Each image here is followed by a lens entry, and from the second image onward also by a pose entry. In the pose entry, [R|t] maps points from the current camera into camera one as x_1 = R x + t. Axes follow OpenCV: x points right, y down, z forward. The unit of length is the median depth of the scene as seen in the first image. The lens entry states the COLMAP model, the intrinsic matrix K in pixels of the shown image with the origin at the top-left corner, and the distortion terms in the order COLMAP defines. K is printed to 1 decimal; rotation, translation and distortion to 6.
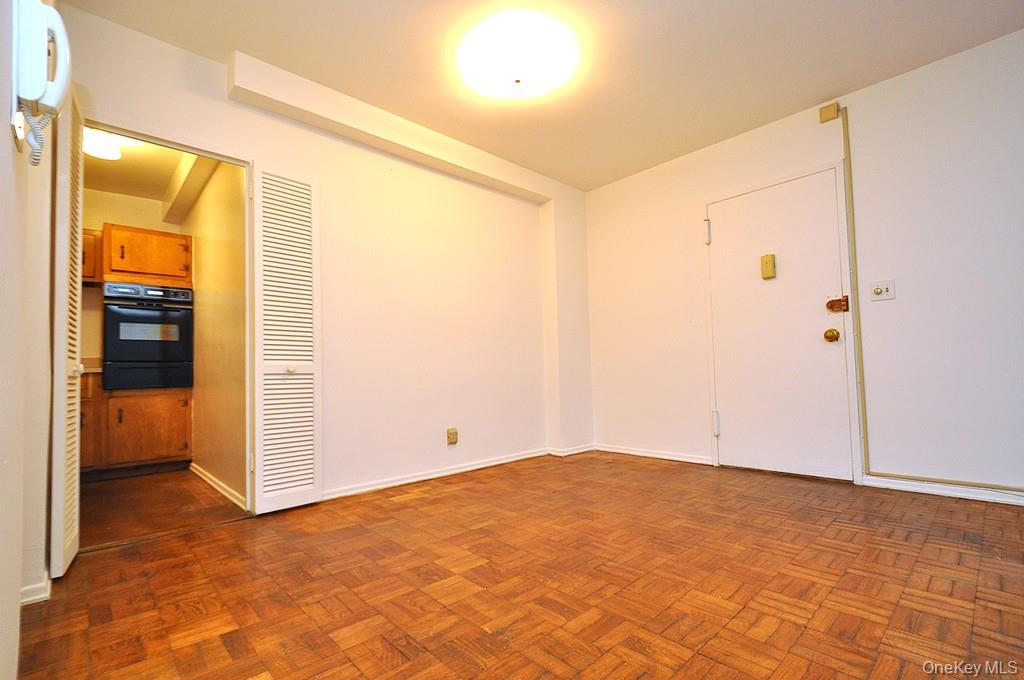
lens RADIAL K [[456.6, 0, 510.1], [0, 456.6, 354.0], [0, 0, 1]] dist [0.011826, -0.010808]
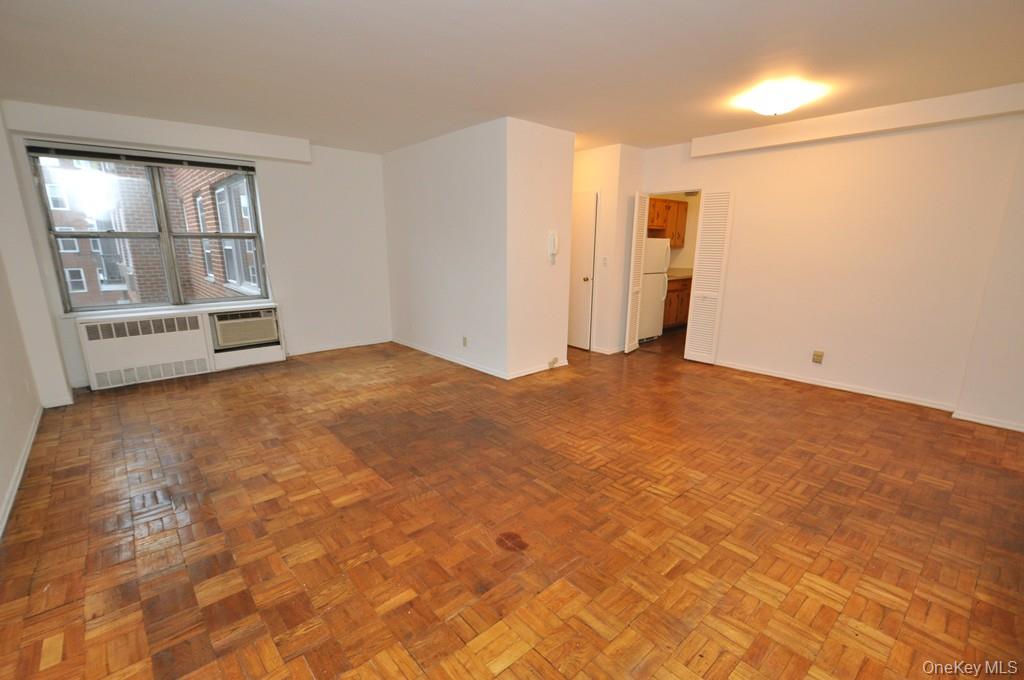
lens RADIAL K [[456.6, 0, 510.1], [0, 456.6, 354.0], [0, 0, 1]] dist [0.011826, -0.010808]
pose [[-0.026870, 0.262569, -0.964539, 1.388061], [0.041530, 0.964348, 0.261360, -0.250954], [0.998776, -0.033035, -0.036817, 0.190894]]
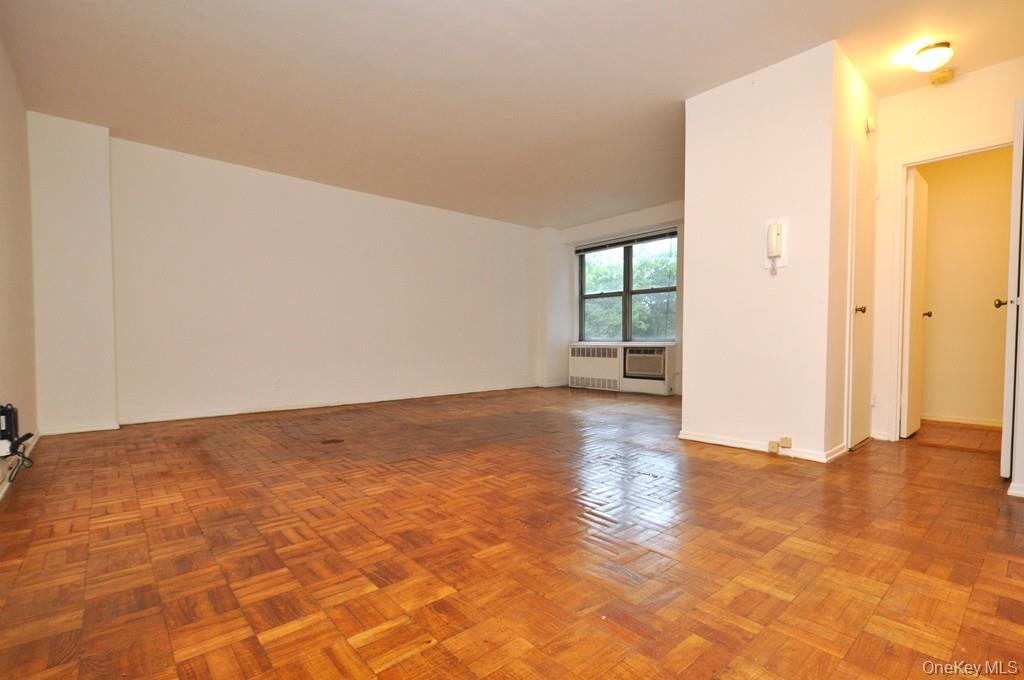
lens RADIAL K [[471.3, 0, 510.1], [0, 471.3, 358.7], [0, 0, 1]] dist [0.002847, -0.007272]
pose [[-0.998992, 0.024712, 0.037478, 0.232703], [0.024512, 0.999683, -0.005799, 0.053945], [-0.037609, -0.004874, -0.999281, 1.348236]]
